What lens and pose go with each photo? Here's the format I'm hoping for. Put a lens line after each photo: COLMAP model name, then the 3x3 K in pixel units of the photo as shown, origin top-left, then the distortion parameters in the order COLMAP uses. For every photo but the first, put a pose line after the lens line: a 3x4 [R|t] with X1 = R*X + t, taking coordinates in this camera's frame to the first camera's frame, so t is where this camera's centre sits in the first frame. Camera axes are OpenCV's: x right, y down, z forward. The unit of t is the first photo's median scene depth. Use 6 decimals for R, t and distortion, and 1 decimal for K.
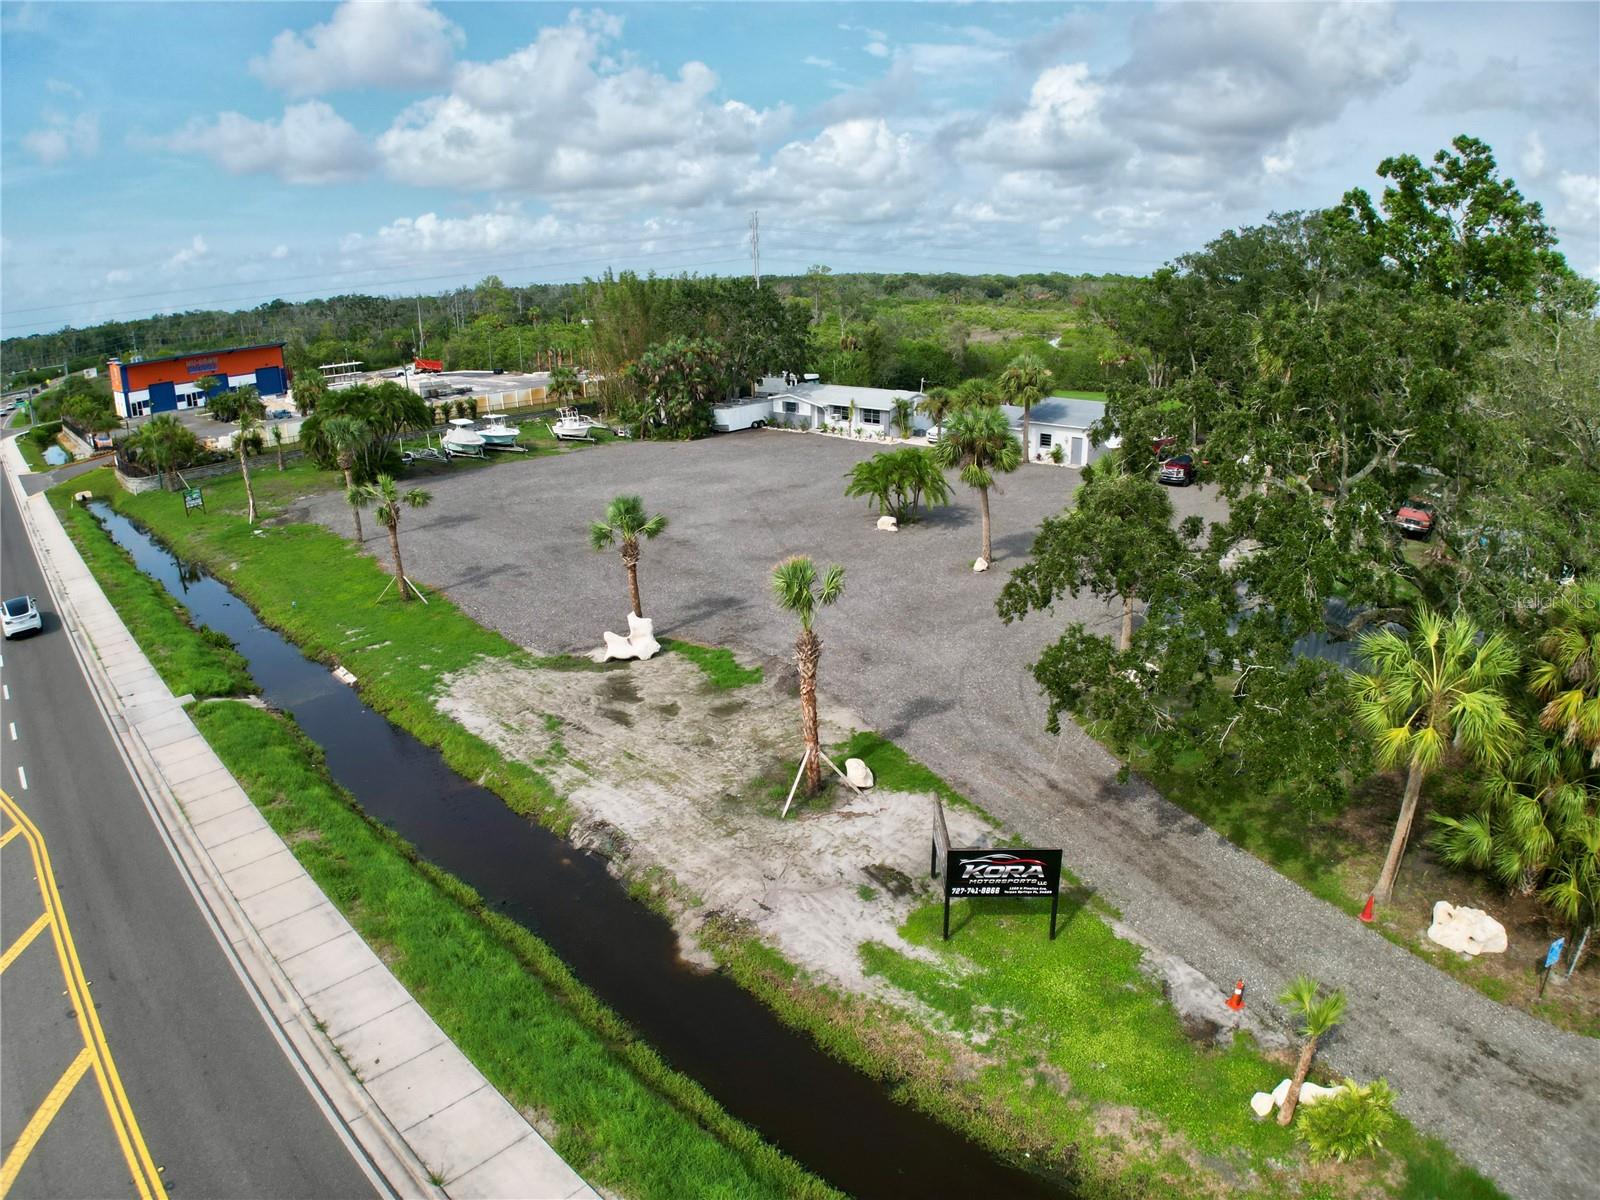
lens RADIAL K [[925.1, 0, 800.0], [0, 925.1, 600.0], [0, 0, 1]] dist [-0.157005, 0.000248]
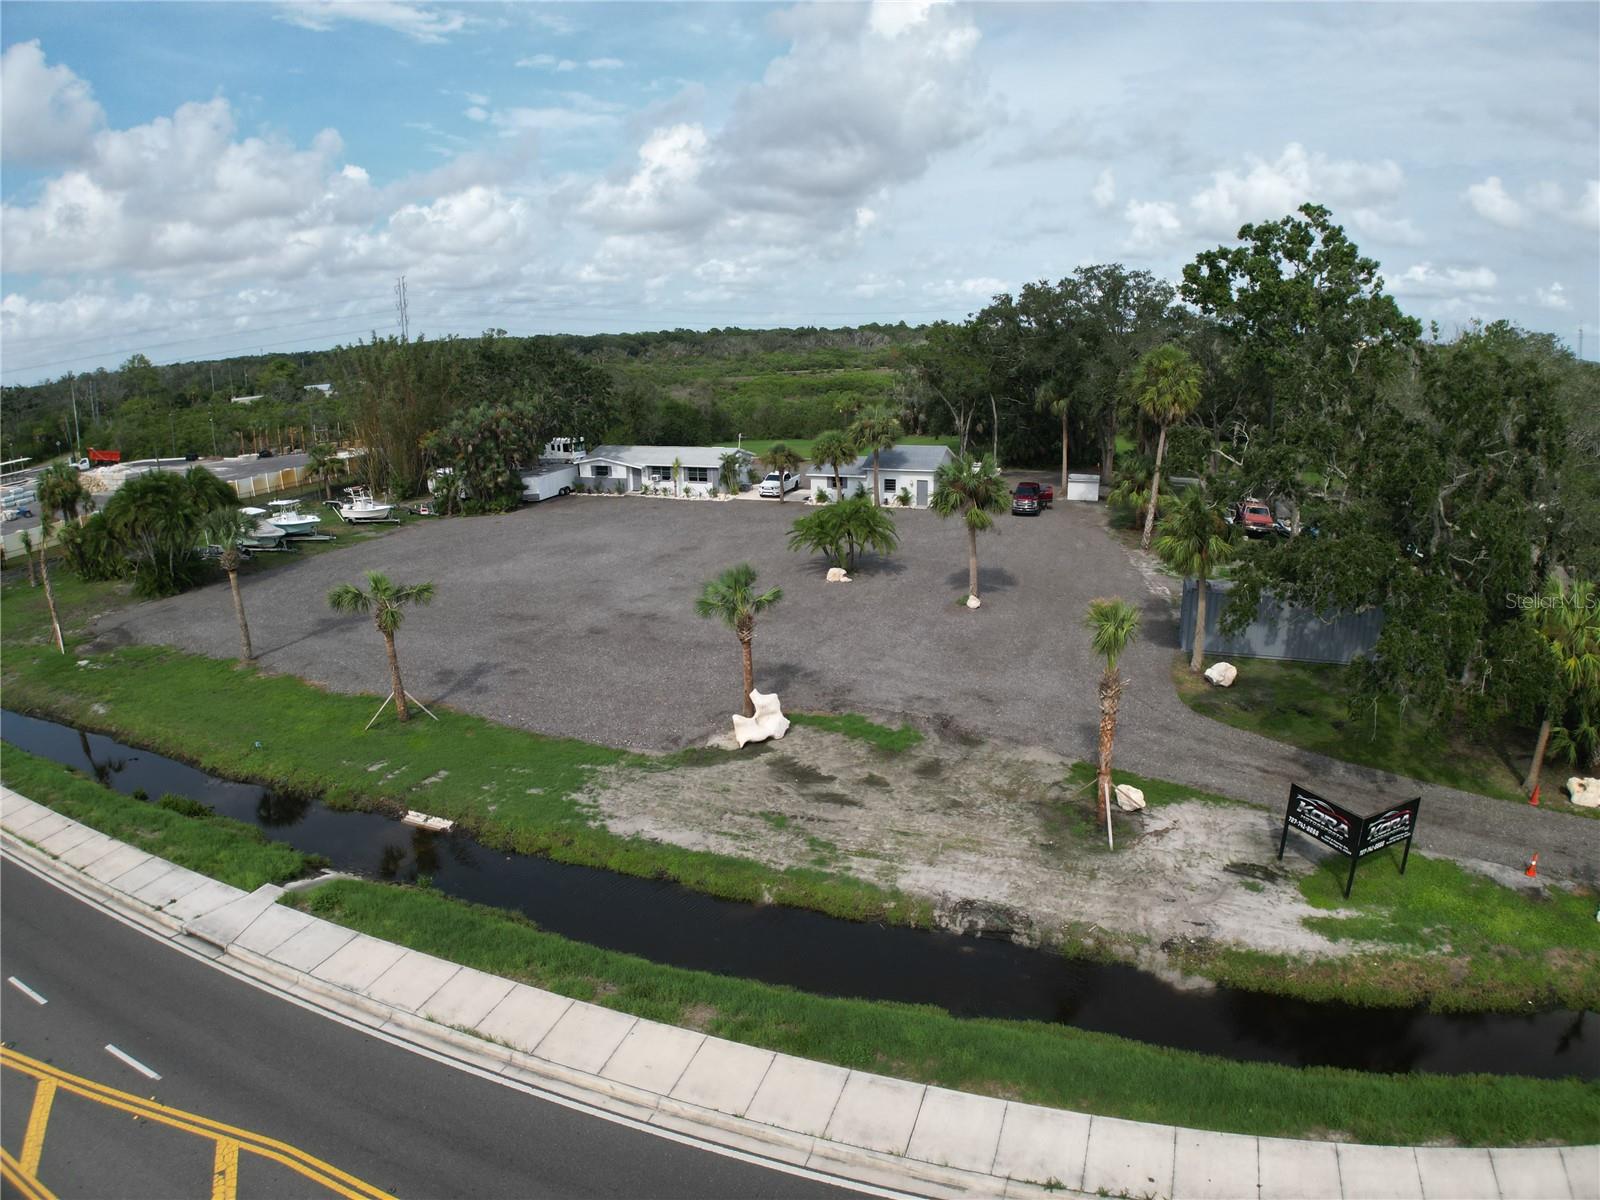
lens RADIAL K [[928.5, 0, 800.0], [0, 928.5, 600.0], [0, 0, 1]] dist [-0.171210, 0.009360]
pose [[0.914254, -0.107842, 0.390526, -0.295203], [0.131969, 0.990622, -0.035393, -0.022260], [-0.383046, 0.083895, 0.919911, 0.074352]]
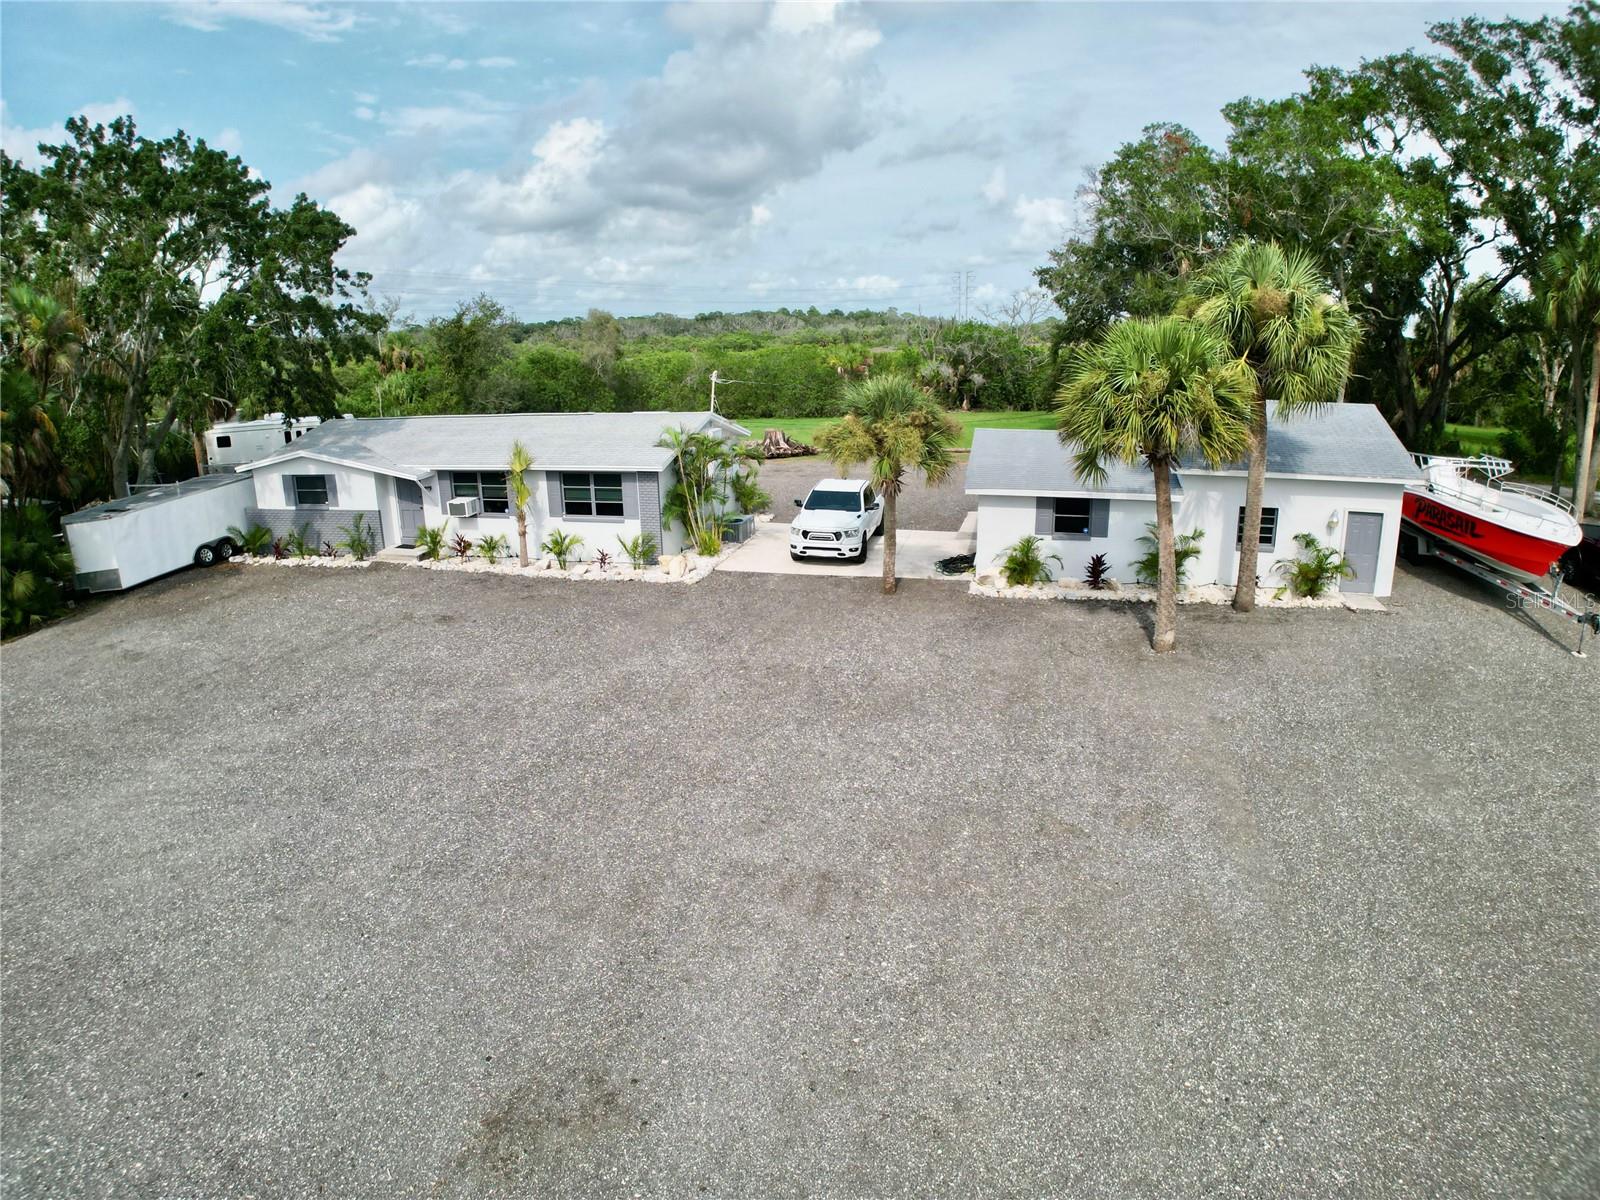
lens RADIAL K [[928.5, 0, 800.0], [0, 928.5, 600.0], [0, 0, 1]] dist [-0.171210, 0.009360]
pose [[0.869961, -0.132710, 0.474926, -0.016644], [0.162589, 0.986444, -0.022182, -0.193686], [-0.465545, 0.096516, 0.879746, 0.922838]]
